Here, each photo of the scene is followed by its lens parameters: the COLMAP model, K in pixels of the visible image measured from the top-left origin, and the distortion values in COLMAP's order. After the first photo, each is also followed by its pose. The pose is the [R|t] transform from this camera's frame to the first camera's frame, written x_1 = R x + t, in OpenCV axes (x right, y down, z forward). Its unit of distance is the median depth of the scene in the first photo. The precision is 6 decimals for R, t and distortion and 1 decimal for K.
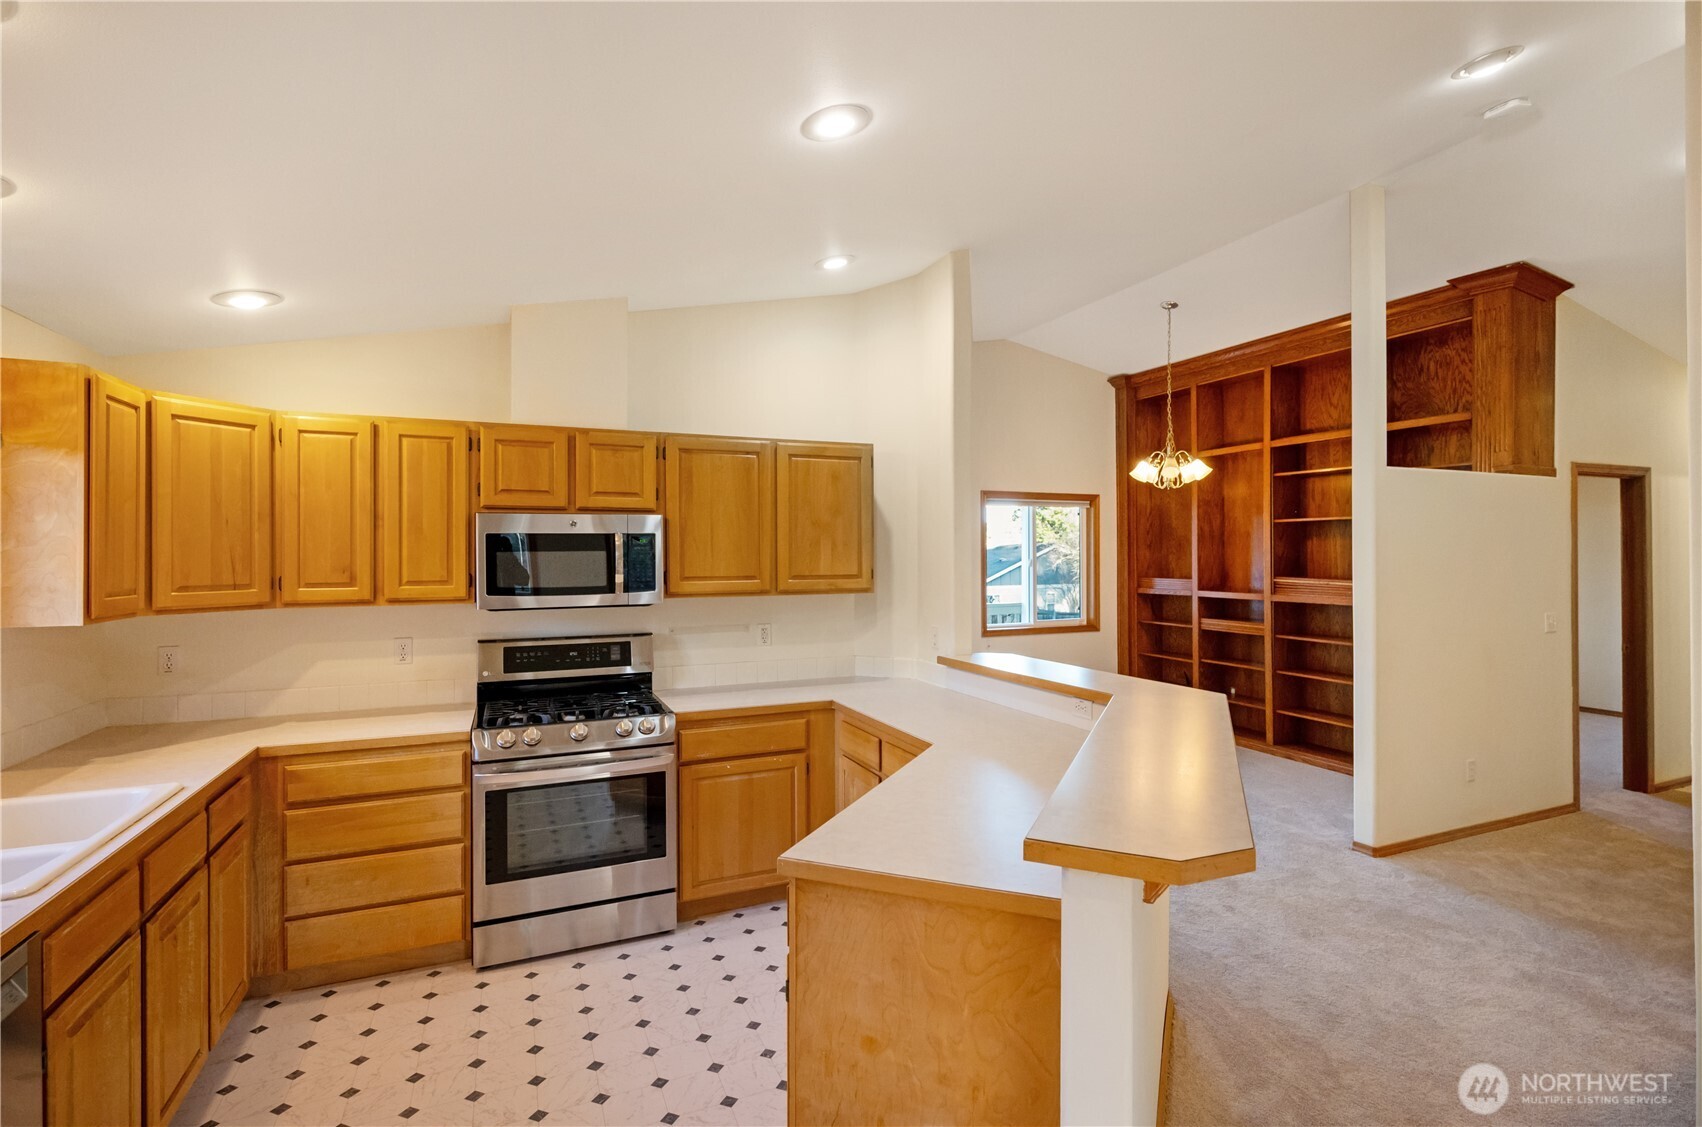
lens RADIAL K [[808.3, 0, 869.6], [0, 808.3, 553.0], [0, 0, 1]] dist [0.002249, -0.000282]
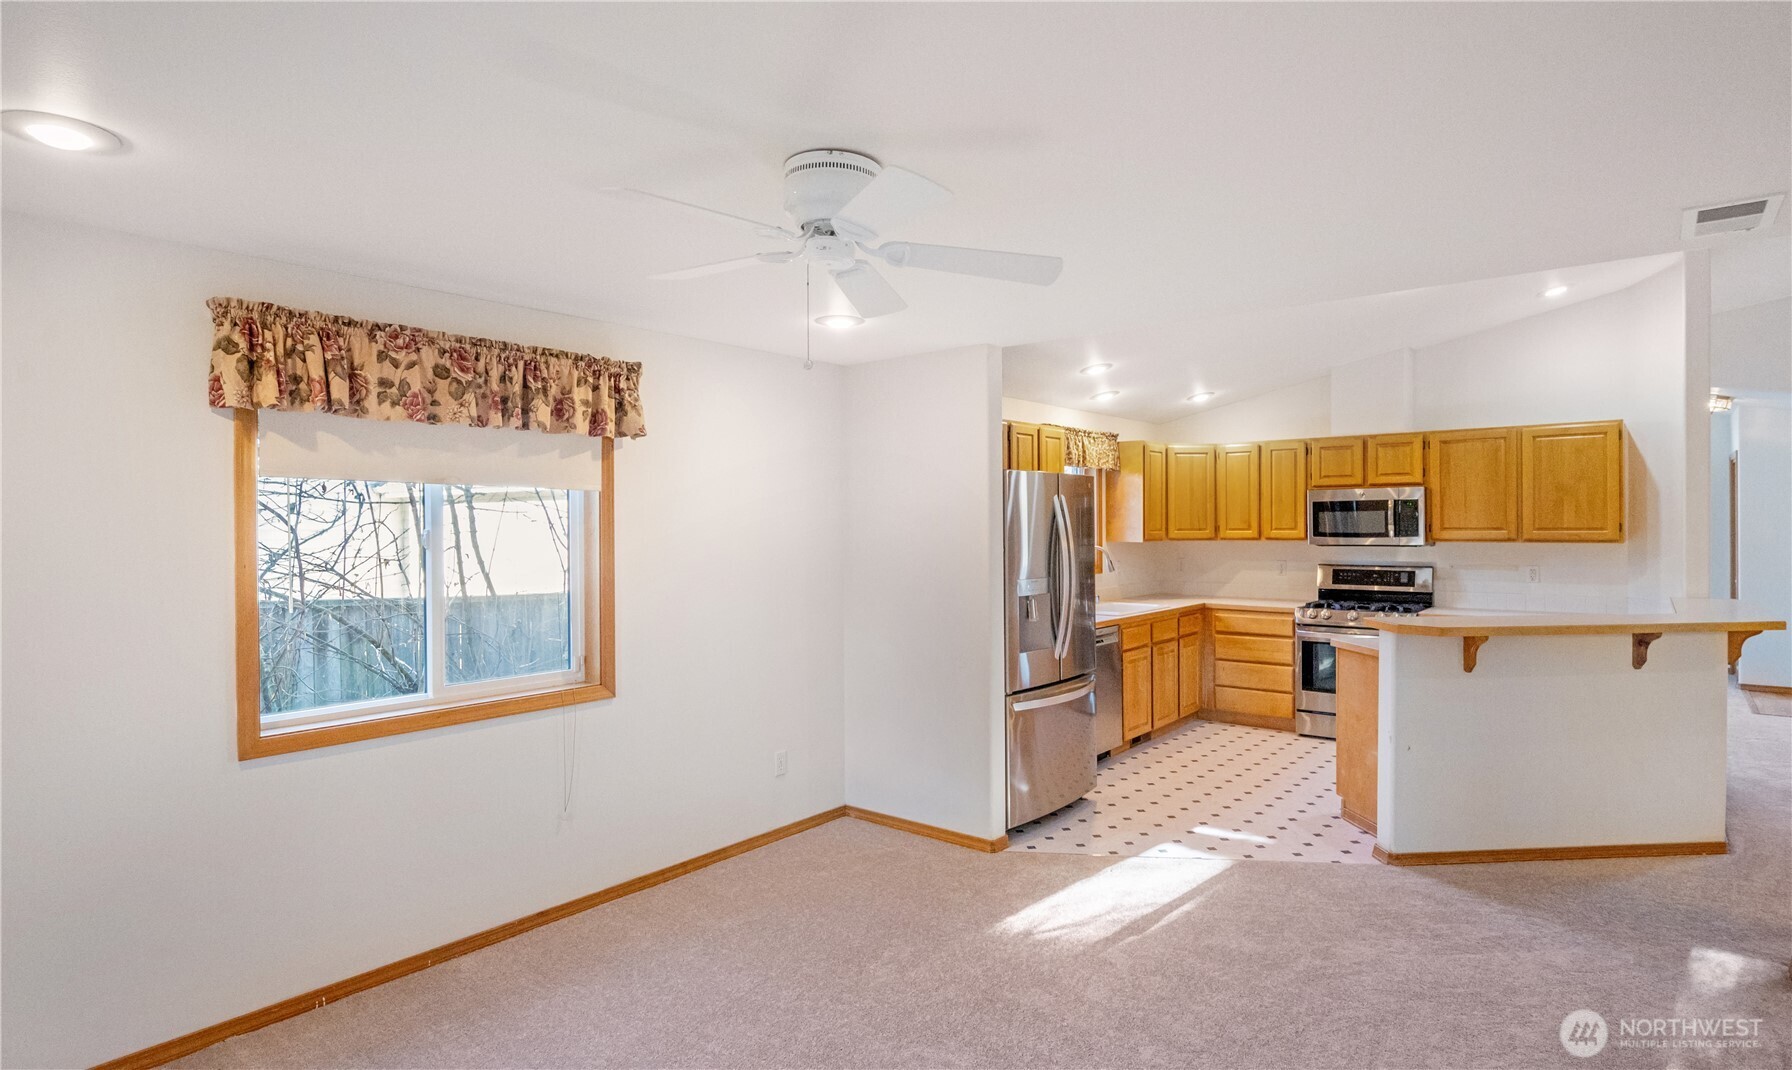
lens RADIAL K [[929.2, 0, 896.0], [0, 929.2, 526.1], [0, 0, 1]] dist [-0.004608, -0.000728]
pose [[0.451741, 0.004610, -0.892137, 0.823238], [0.006814, 0.999940, 0.008618, 0.005180], [0.892123, -0.009972, 0.451683, -0.649841]]
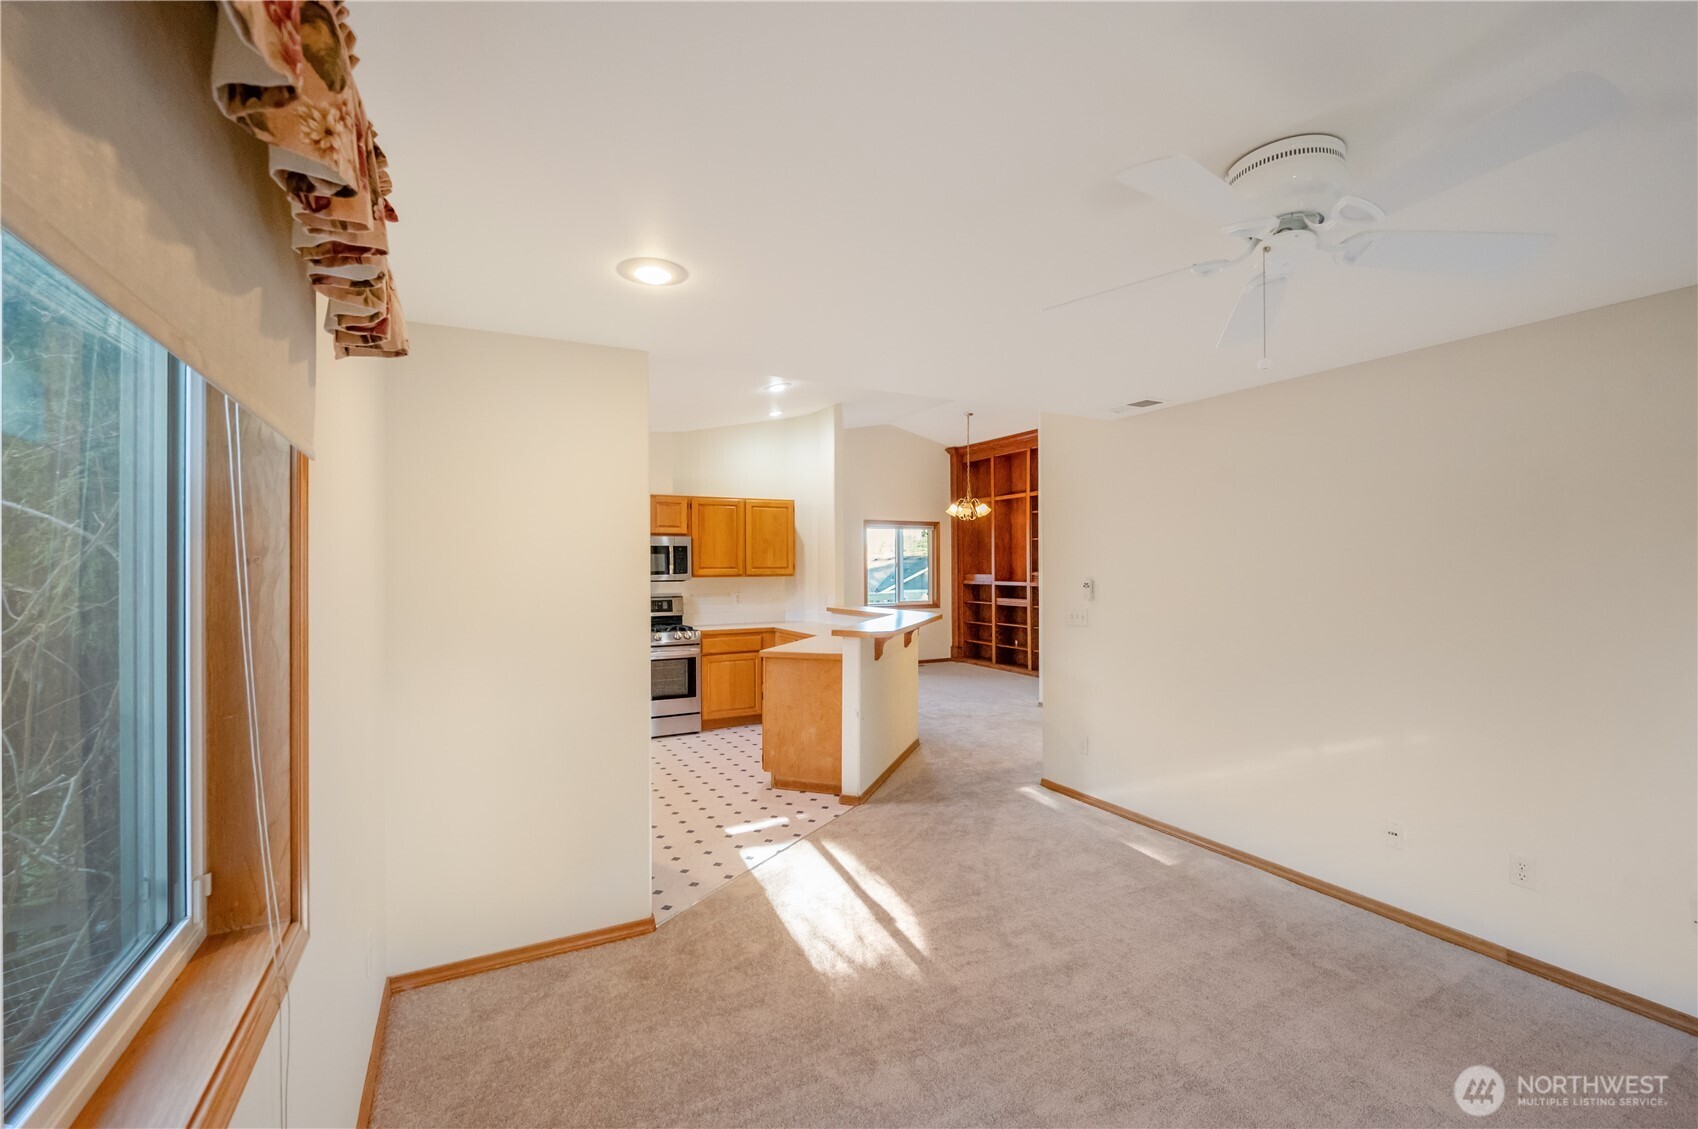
lens RADIAL K [[720.8, 0, 845.7], [0, 720.8, 563.2], [0, 0, 1]] dist [0.001098, -0.000444]
pose [[0.997893, -0.000132, 0.064886, 0.016326], [0.000217, 0.999999, -0.001300, 0.021852], [-0.064886, 0.001311, 0.997892, -0.822595]]
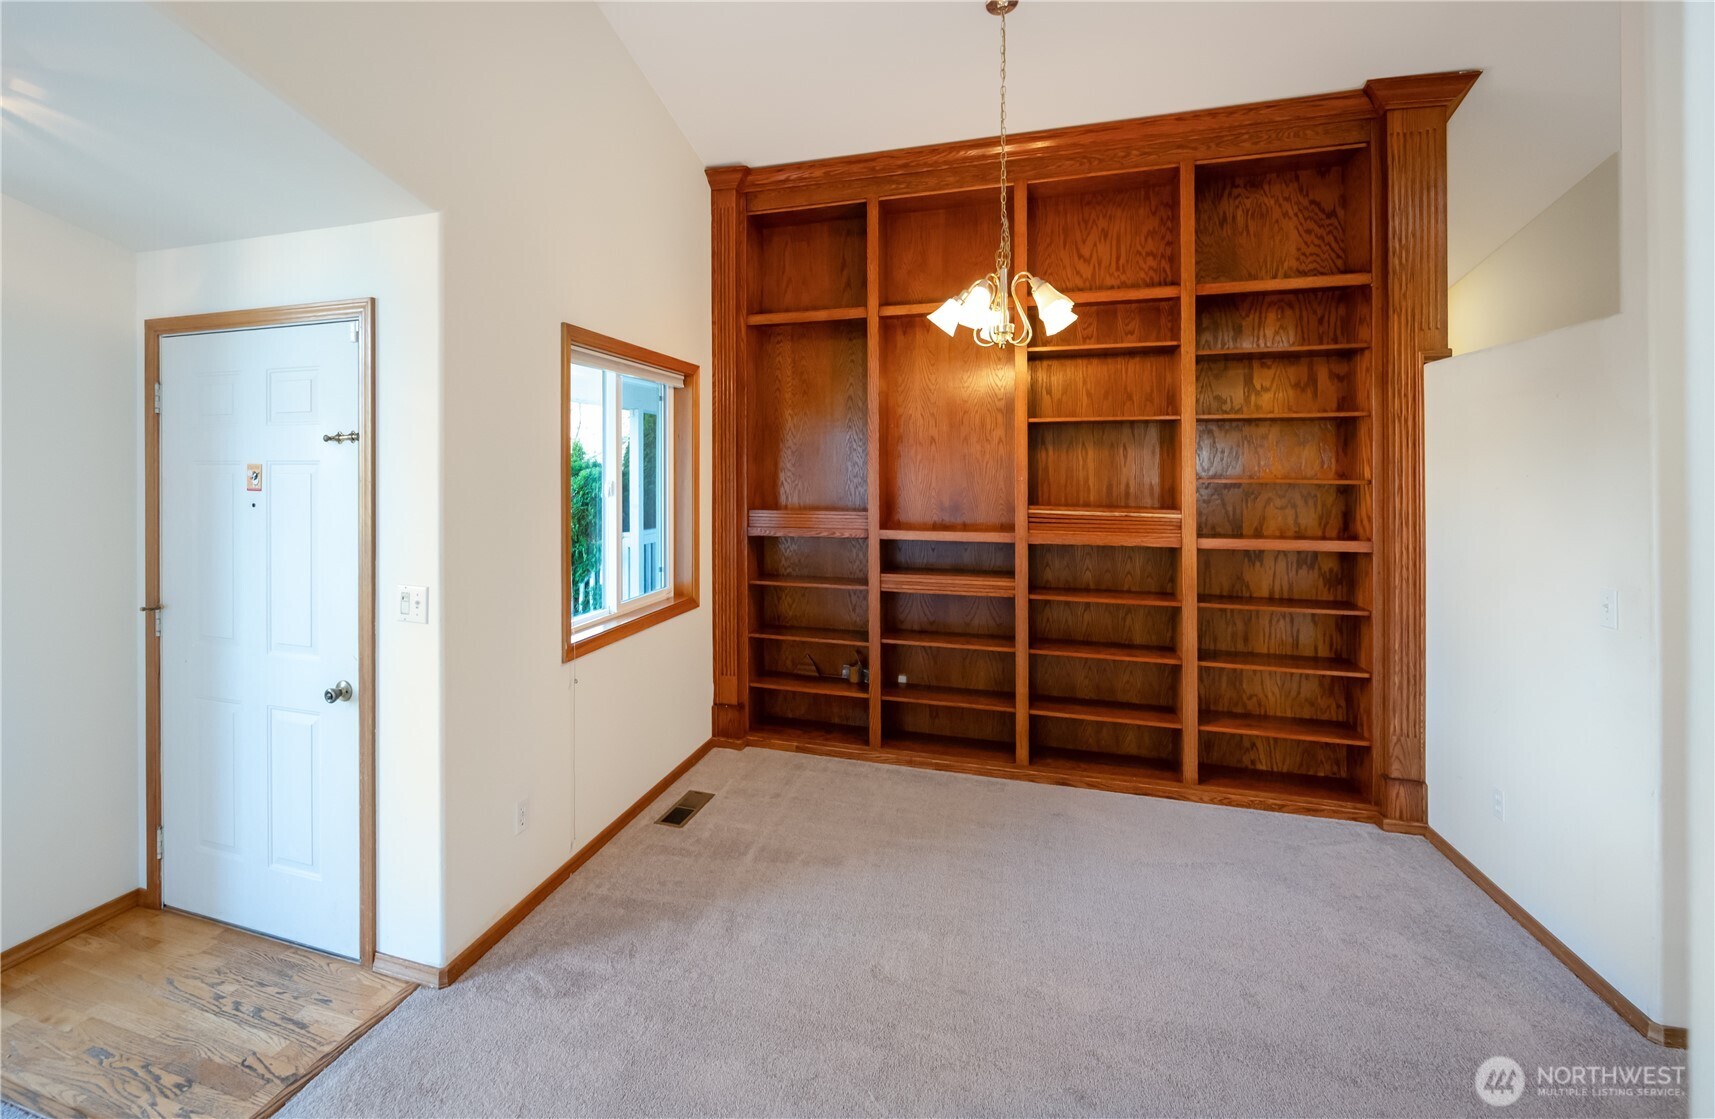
lens RADIAL K [[834.7, 0, 734.1], [0, 834.7, 470.4], [0, 0, 1]] dist [0.021574, 0.000425]
pose [[0.682950, -0.000462, 0.730465, -0.264412], [0.000070, 1.000000, 0.000566, -0.000046], [-0.730465, -0.000335, 0.682950, 1.190843]]
